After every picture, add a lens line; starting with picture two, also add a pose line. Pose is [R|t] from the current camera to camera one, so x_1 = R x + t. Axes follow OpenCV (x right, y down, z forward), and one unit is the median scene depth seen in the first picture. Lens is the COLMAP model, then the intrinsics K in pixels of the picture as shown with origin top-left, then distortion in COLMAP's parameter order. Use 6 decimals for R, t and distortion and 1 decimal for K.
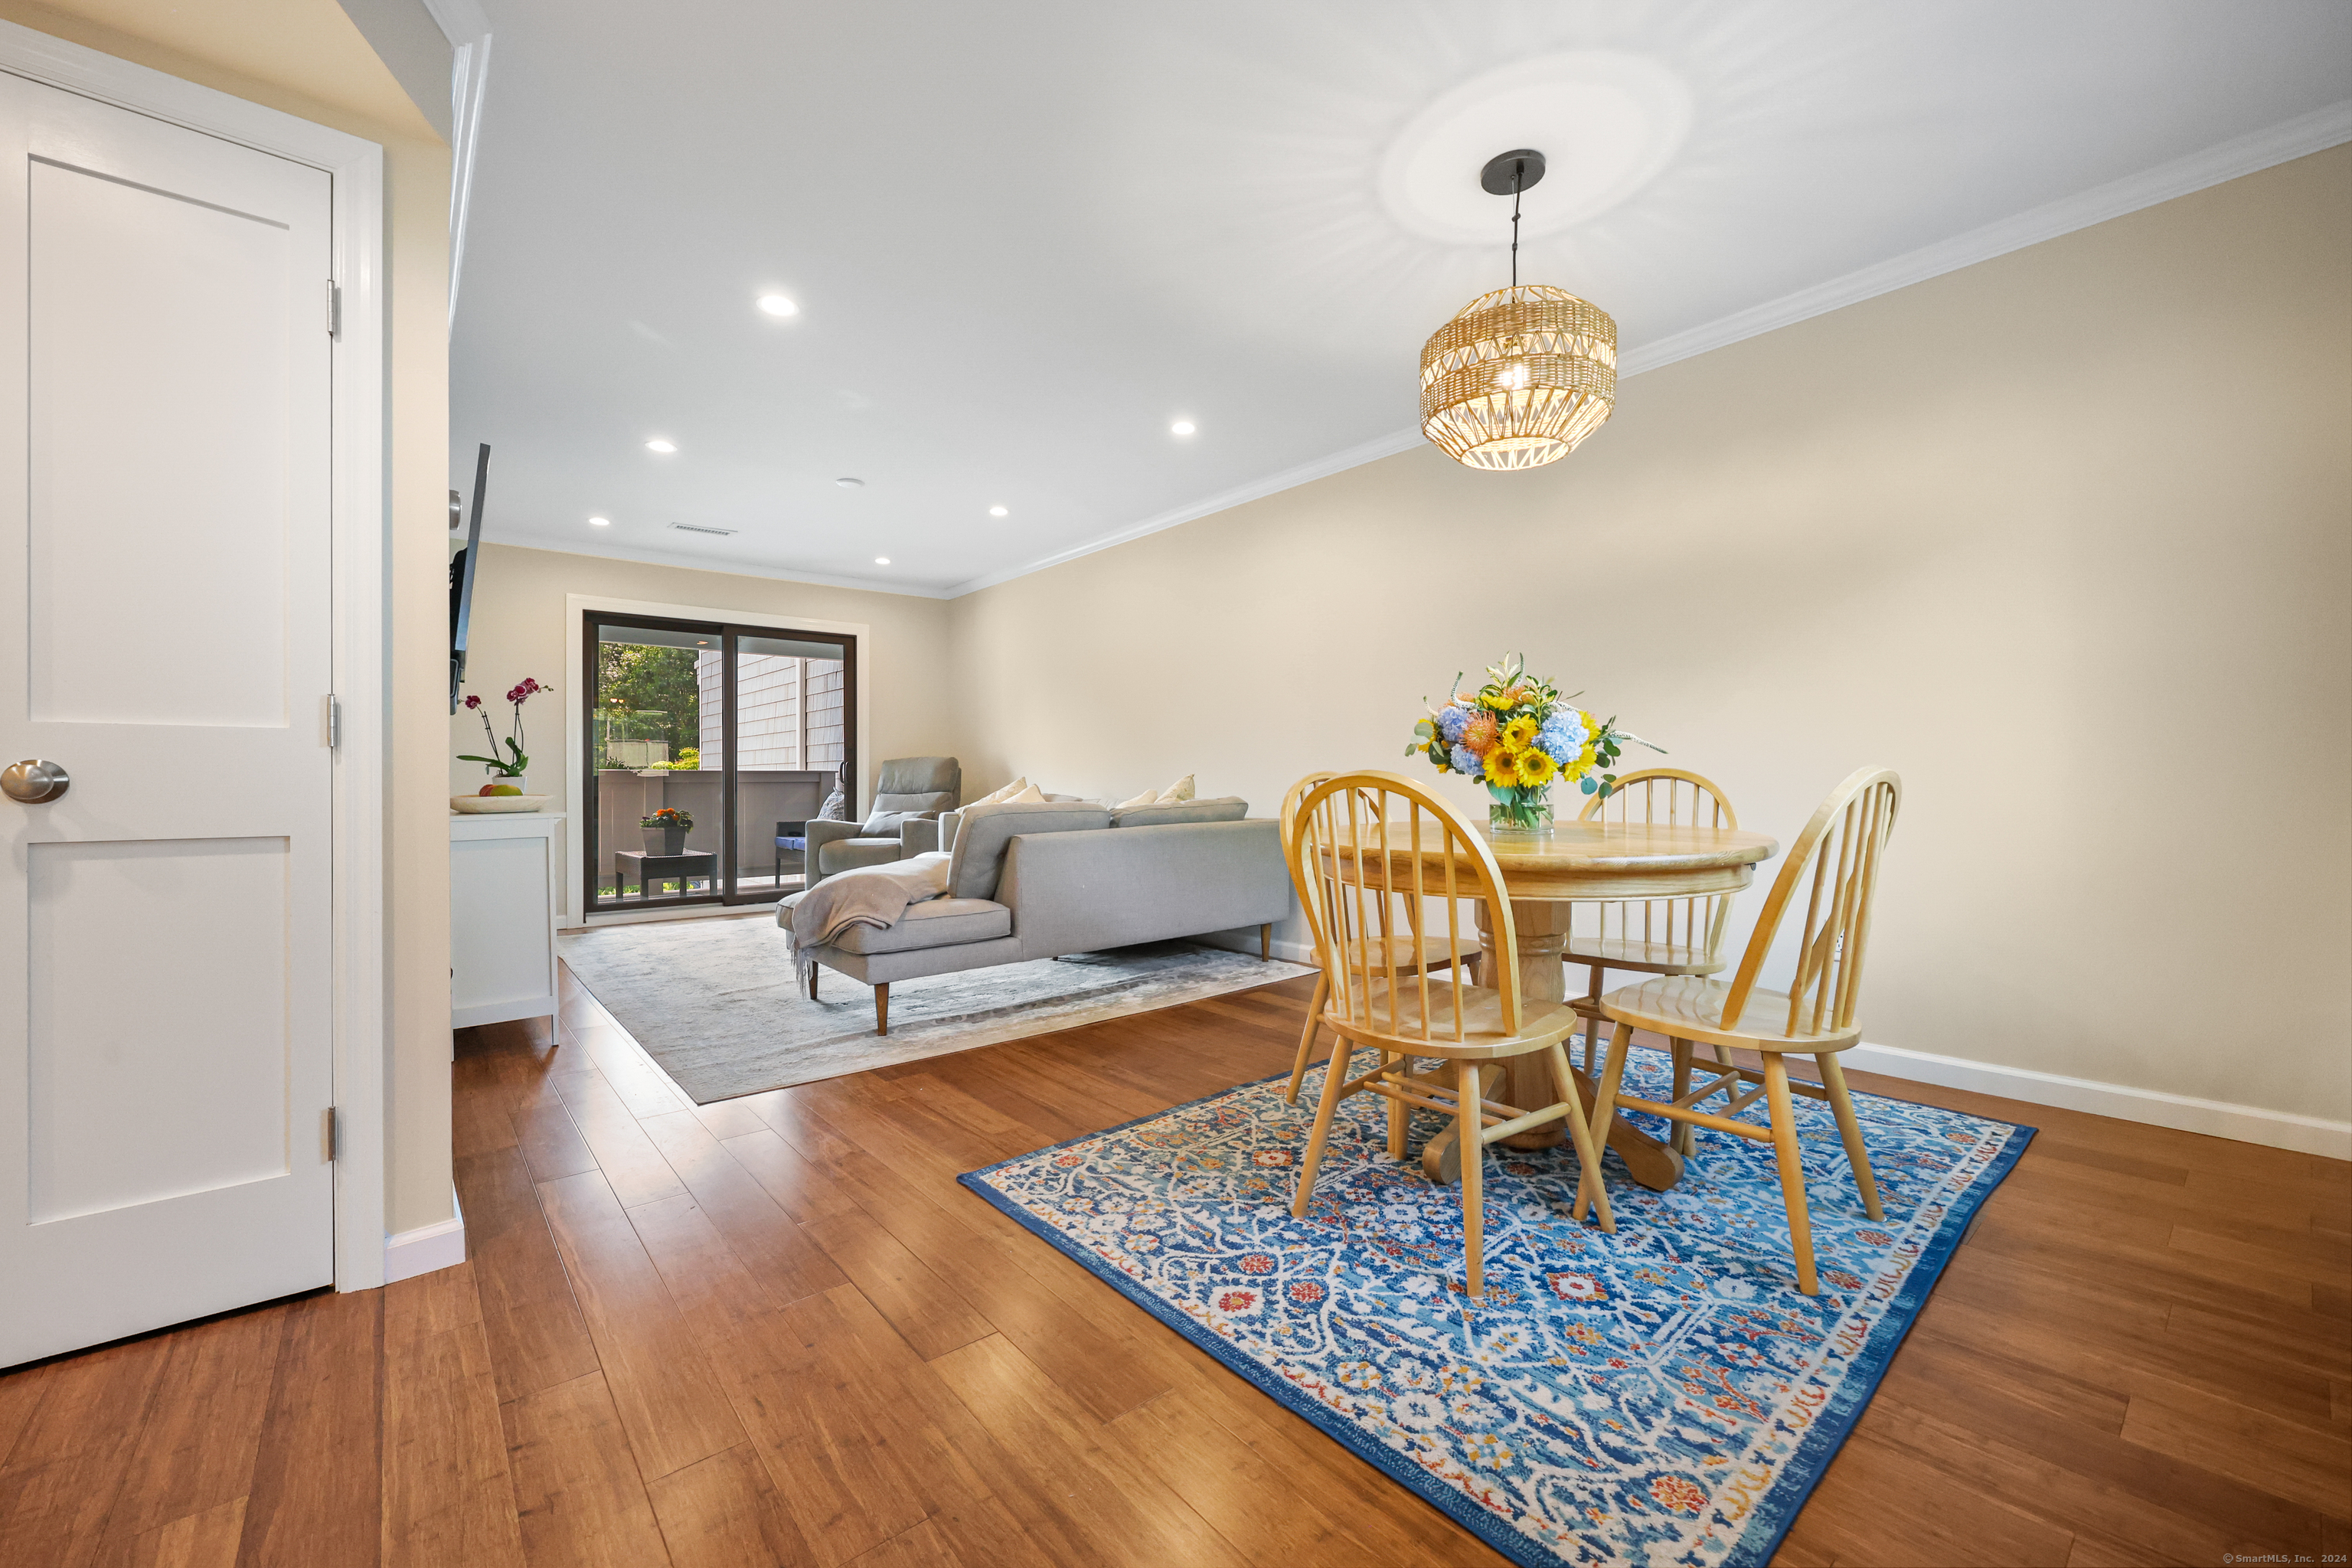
lens RADIAL K [[939.5, 0, 1185.5], [0, 939.5, 782.2], [0, 0, 1]] dist [-0.000053, -0.000461]
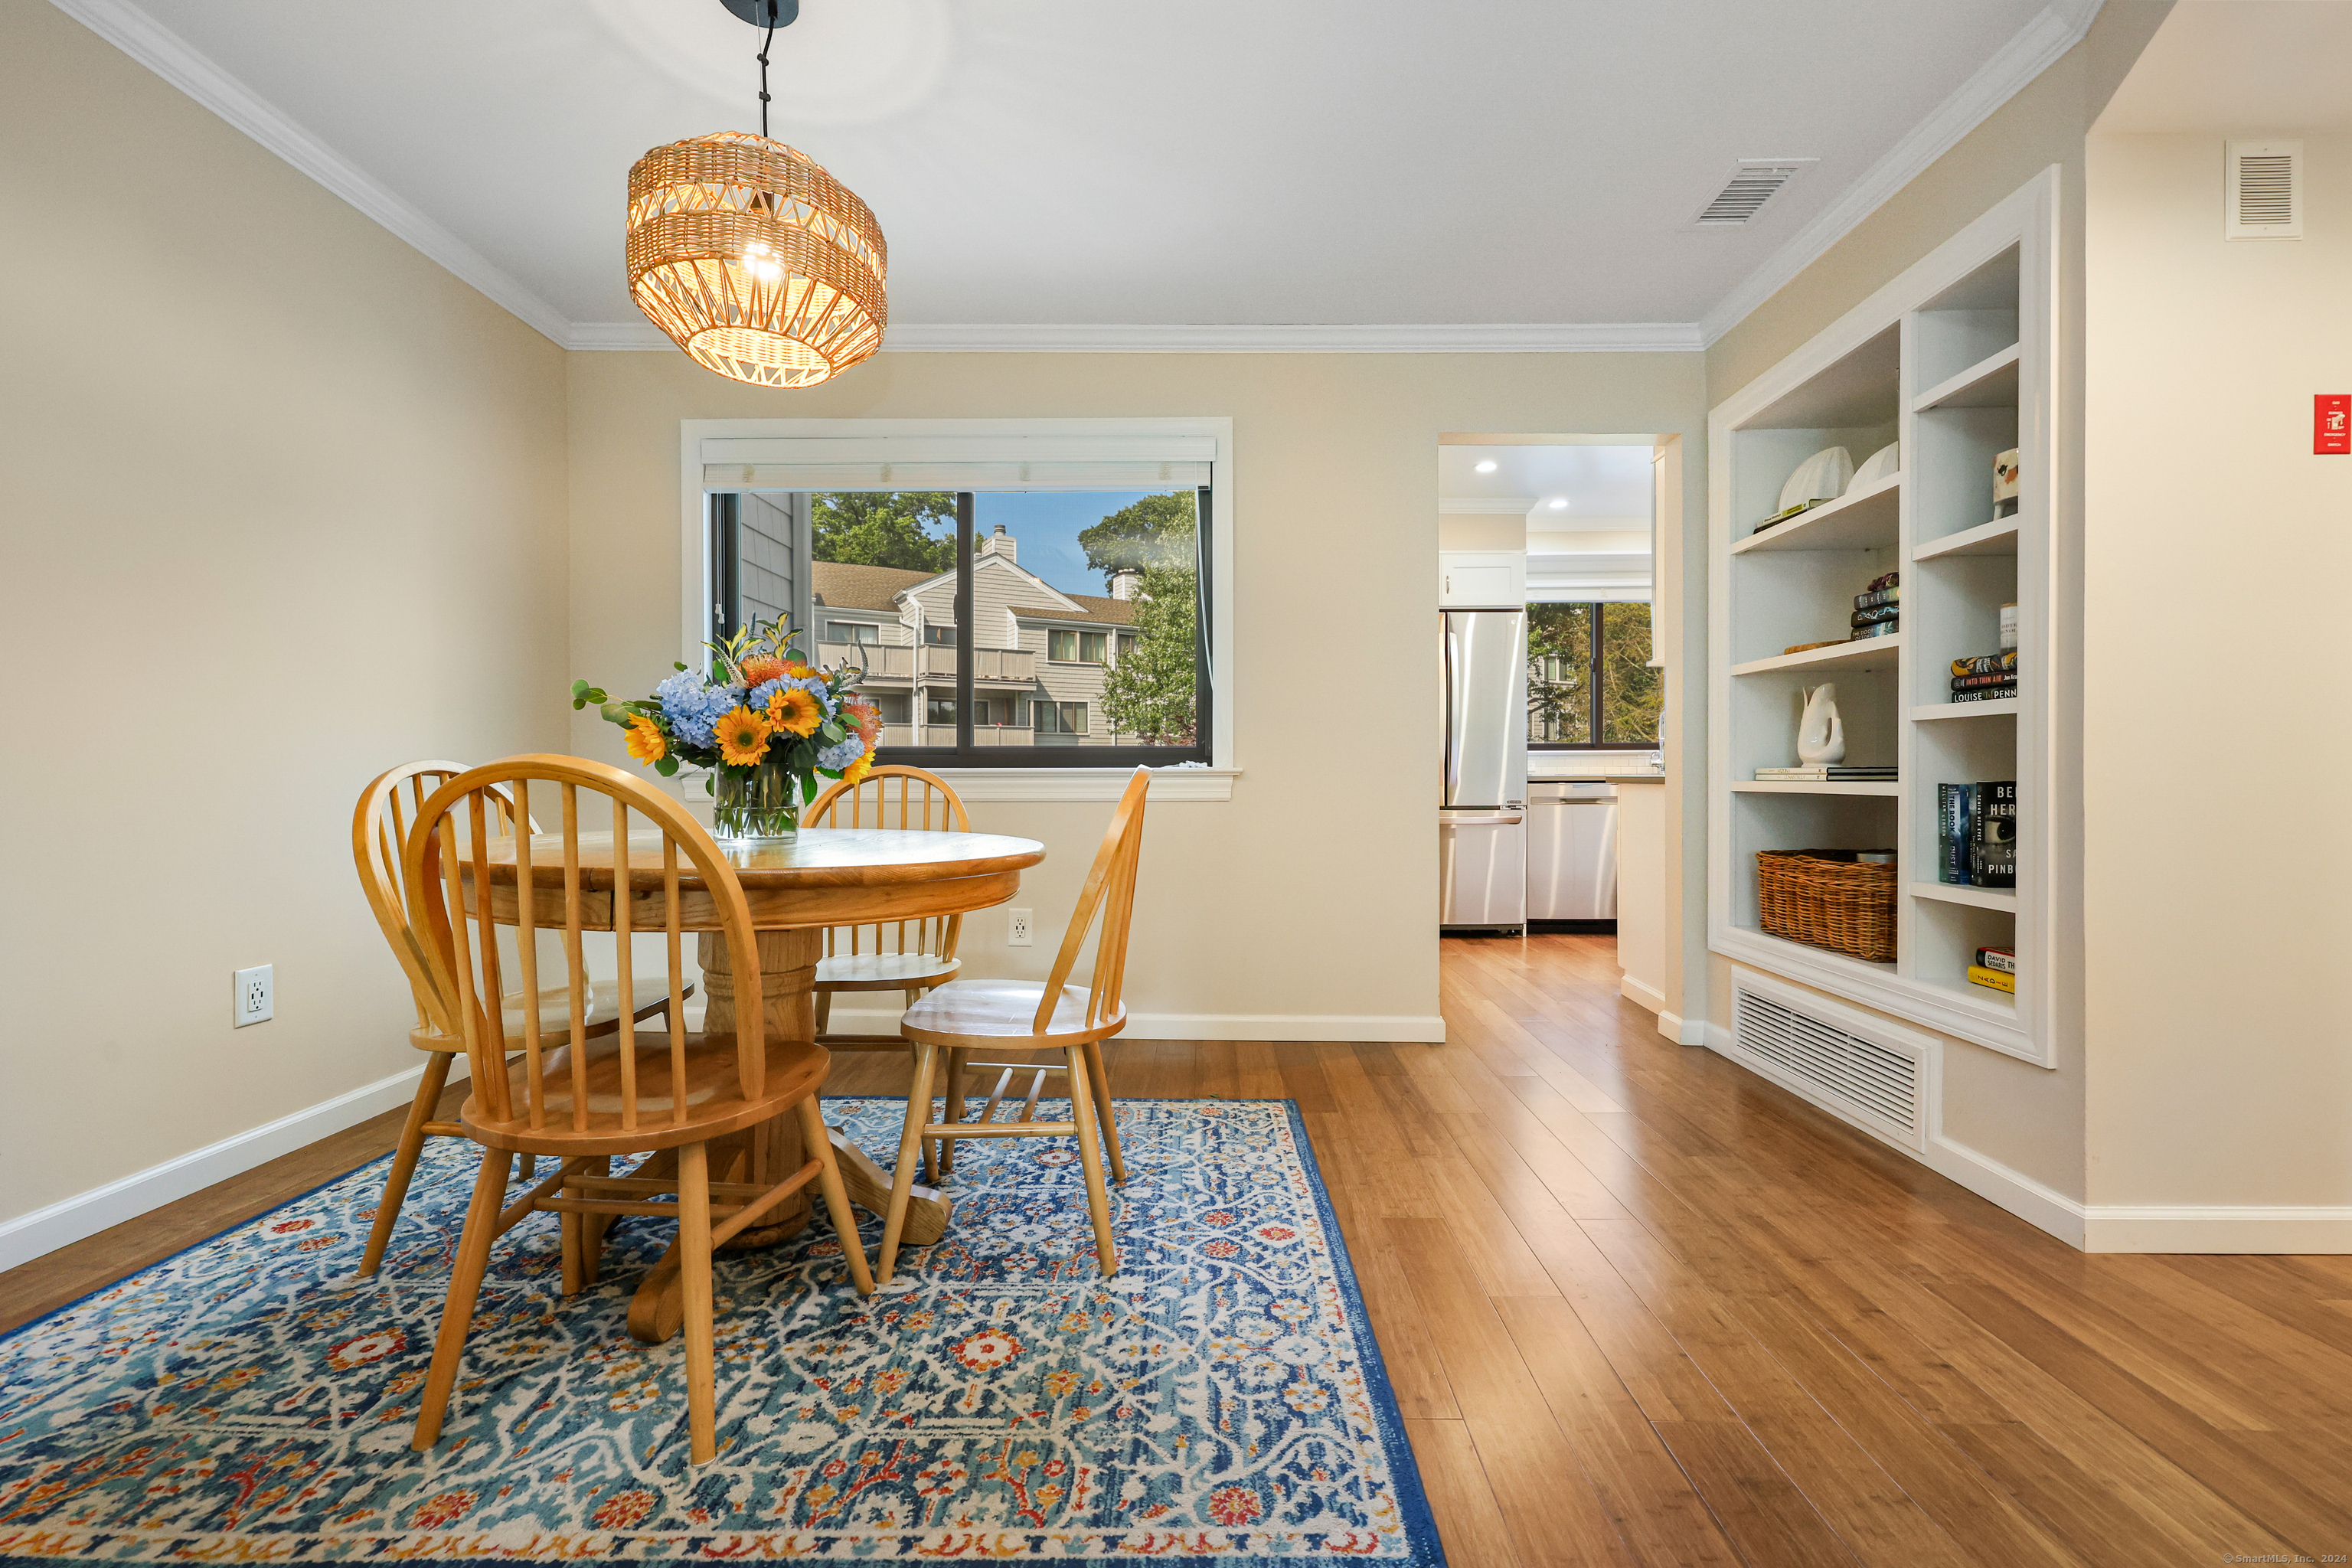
lens RADIAL K [[939.5, 0, 1183.5], [0, 939.5, 784.4], [0, 0, 1]] dist [-0.000053, -0.000461]
pose [[-0.750008, -0.001261, 0.661428, -0.443174], [0.005663, 0.999949, 0.008327, 0.000251], [-0.661405, 0.009992, -0.749963, 1.394935]]
